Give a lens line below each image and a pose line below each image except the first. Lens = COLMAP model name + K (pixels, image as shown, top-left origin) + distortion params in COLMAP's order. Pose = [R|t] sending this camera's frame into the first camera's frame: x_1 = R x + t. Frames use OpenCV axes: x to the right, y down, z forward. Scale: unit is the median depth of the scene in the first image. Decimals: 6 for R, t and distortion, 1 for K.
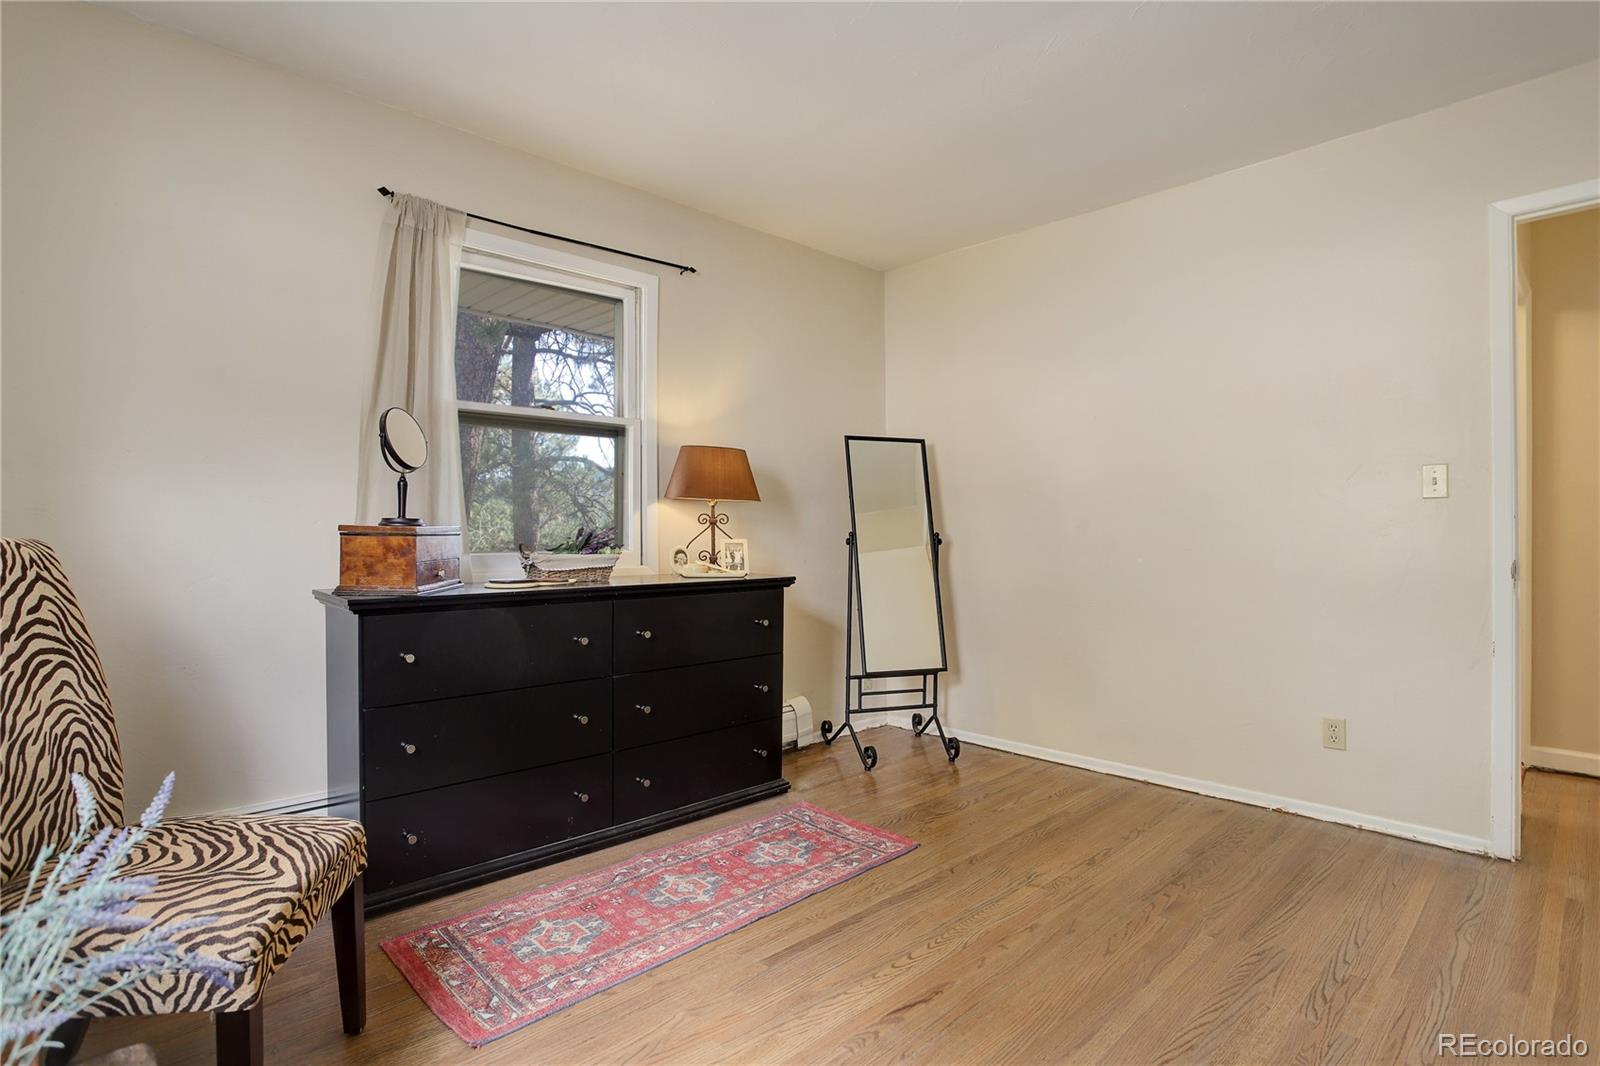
lens RADIAL K [[792.6, 0, 792.7], [0, 792.6, 522.8], [0, 0, 1]] dist [-0.058899, 0.019589]
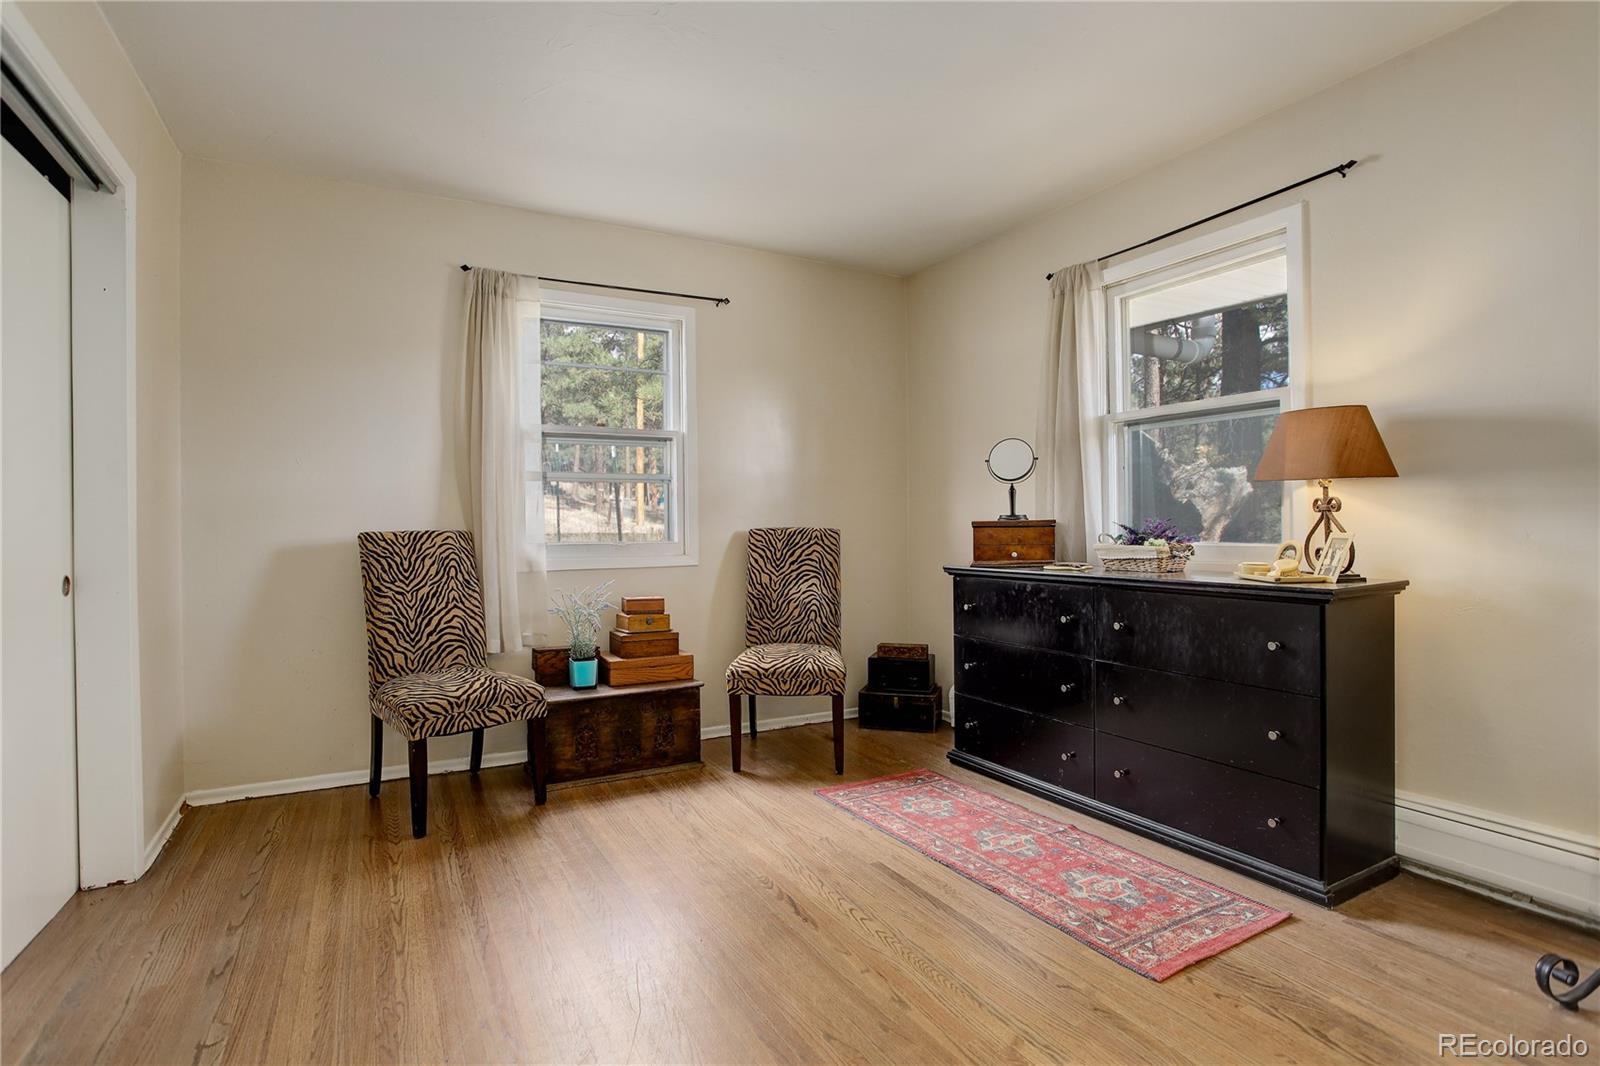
lens RADIAL K [[792.6, 0, 795.0], [0, 792.6, 535.1], [0, 0, 1]] dist [-0.058899, 0.019589]
pose [[-0.261368, 0.007791, -0.965208, 1.044096], [0.013509, 0.999899, 0.004413, 0.019268], [0.965145, -0.011886, -0.261447, 1.029723]]
